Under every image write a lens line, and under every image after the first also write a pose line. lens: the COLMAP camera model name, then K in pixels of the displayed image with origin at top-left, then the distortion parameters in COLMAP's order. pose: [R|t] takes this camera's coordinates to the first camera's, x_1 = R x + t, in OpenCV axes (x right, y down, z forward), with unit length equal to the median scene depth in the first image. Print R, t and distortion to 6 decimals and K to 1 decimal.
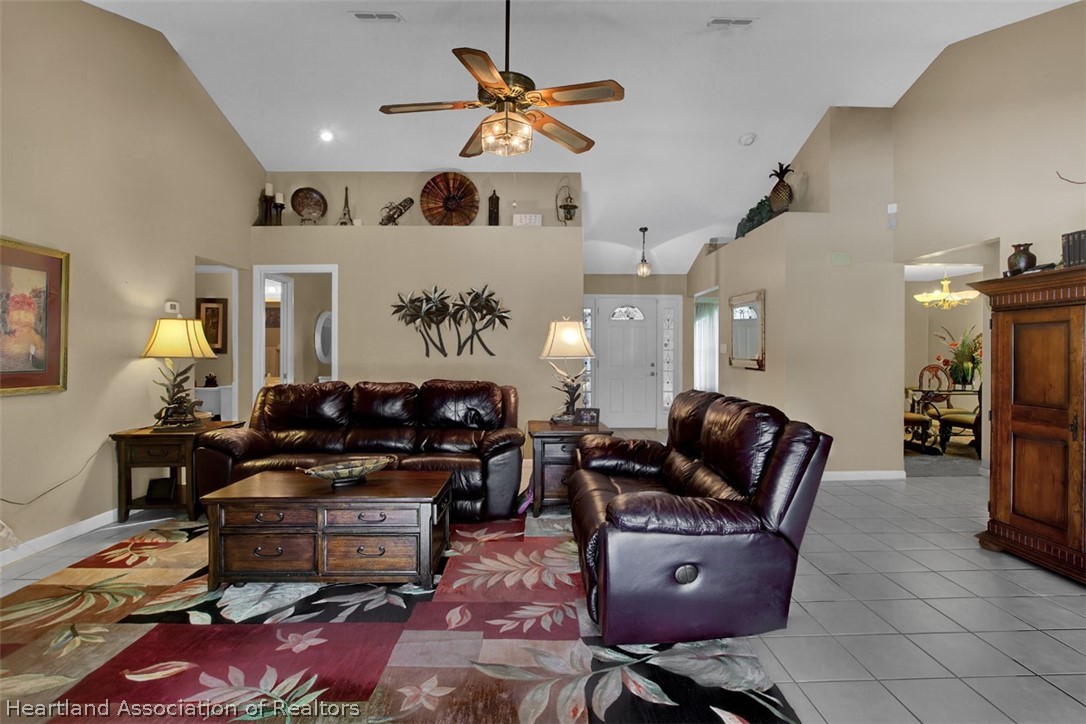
lens RADIAL K [[531.1, 0, 545.4], [0, 531.1, 360.1], [0, 0, 1]] dist [-0.019852, 0.002388]
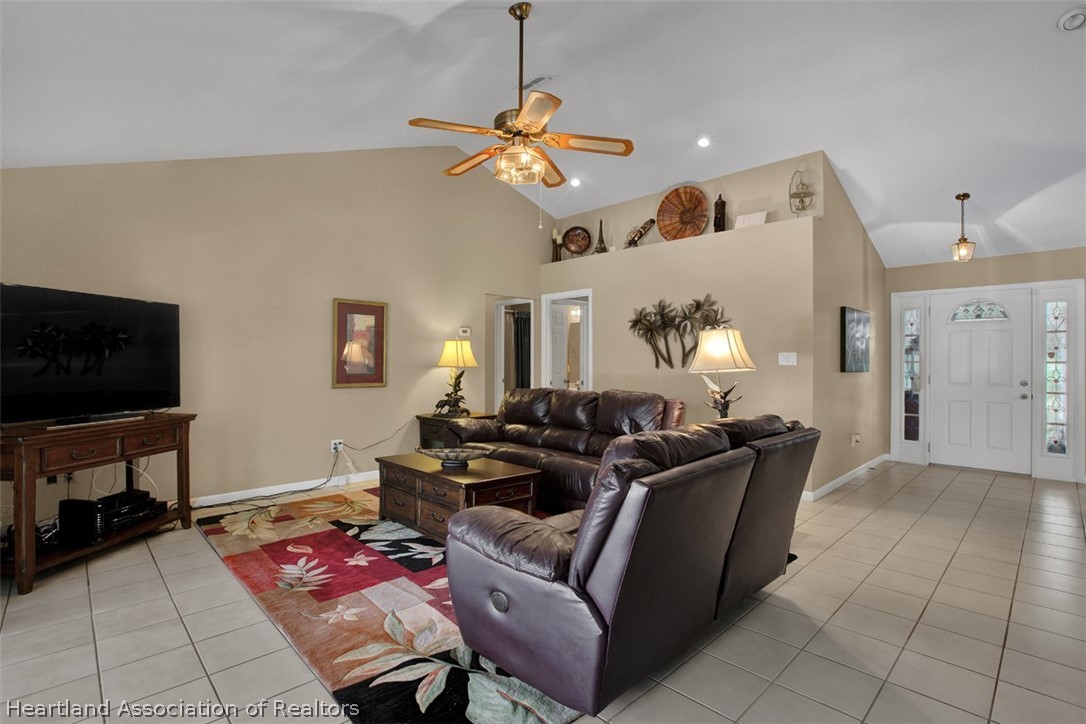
lens RADIAL K [[505.6, 0, 544.0], [0, 505.6, 362.9], [0, 0, 1]] dist [-0.040856, 0.000483]
pose [[0.685648, 0.005471, -0.727913, 0.464188], [-0.015054, 0.999864, -0.006664, -0.008930], [0.727778, 0.015528, 0.685637, 0.209292]]
